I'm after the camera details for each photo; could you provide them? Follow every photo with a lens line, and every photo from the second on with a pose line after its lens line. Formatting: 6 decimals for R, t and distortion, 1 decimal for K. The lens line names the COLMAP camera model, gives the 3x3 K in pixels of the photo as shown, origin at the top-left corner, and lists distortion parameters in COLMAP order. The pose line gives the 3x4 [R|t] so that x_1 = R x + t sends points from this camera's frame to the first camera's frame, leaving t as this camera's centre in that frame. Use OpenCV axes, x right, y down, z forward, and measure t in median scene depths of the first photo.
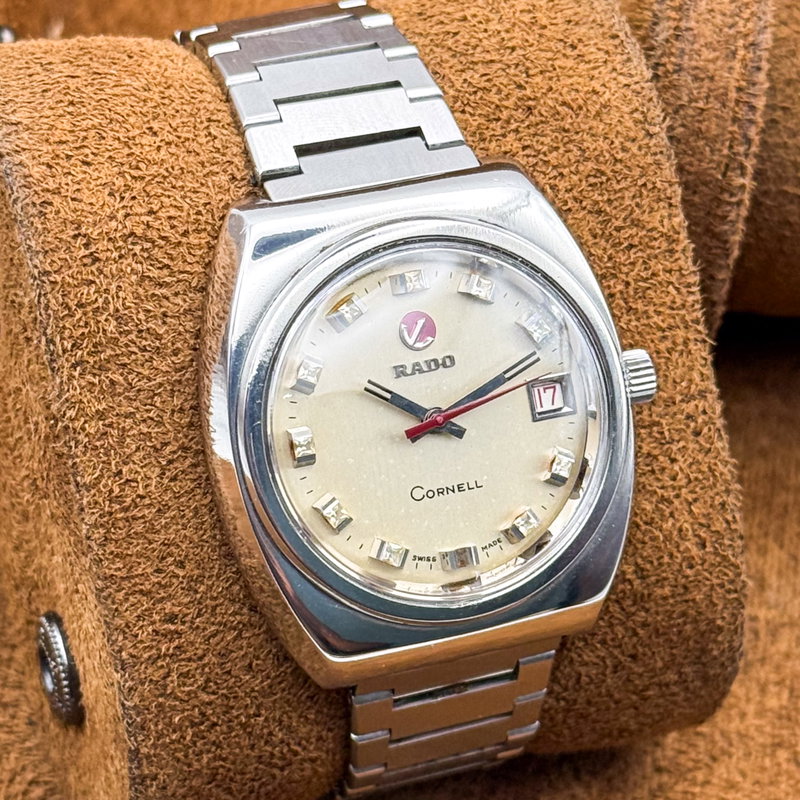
lens RADIAL K [[3100.2, 0, 403.8], [0, 3100.2, 406.3], [0, 0, 1]] dist [0.231583, 0.000000]
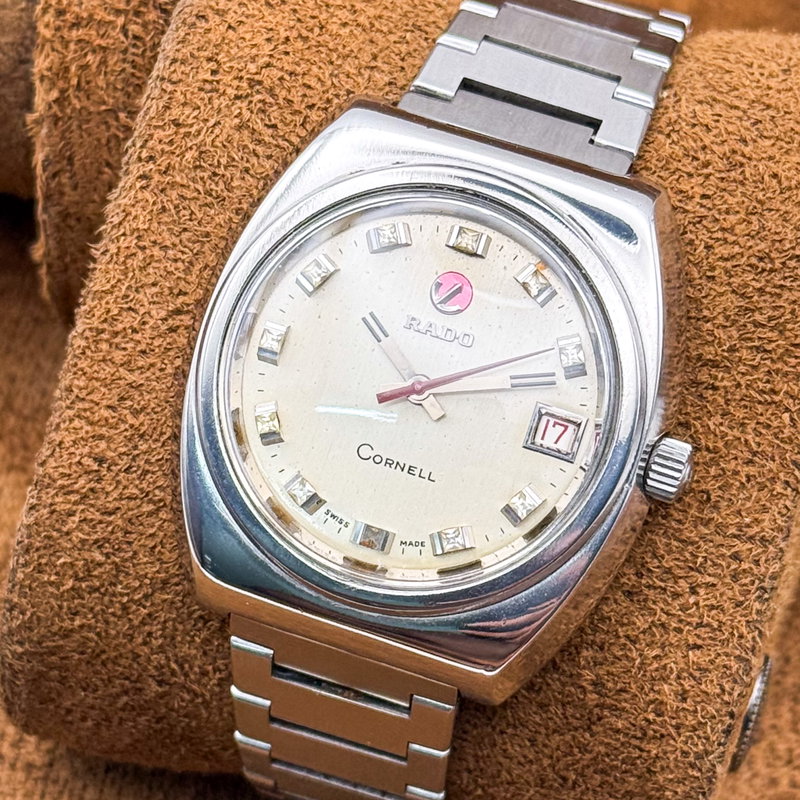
lens RADIAL K [[3100.2, 0, 393.1], [0, 3100.2, 399.9], [0, 0, 1]] dist [0.231583, 0.000000]
pose [[0.793410, 0.420315, -0.440267, 0.393093], [-0.475836, 0.879350, -0.018010, 0.026831], [0.379579, 0.223785, 0.897686, 0.184981]]
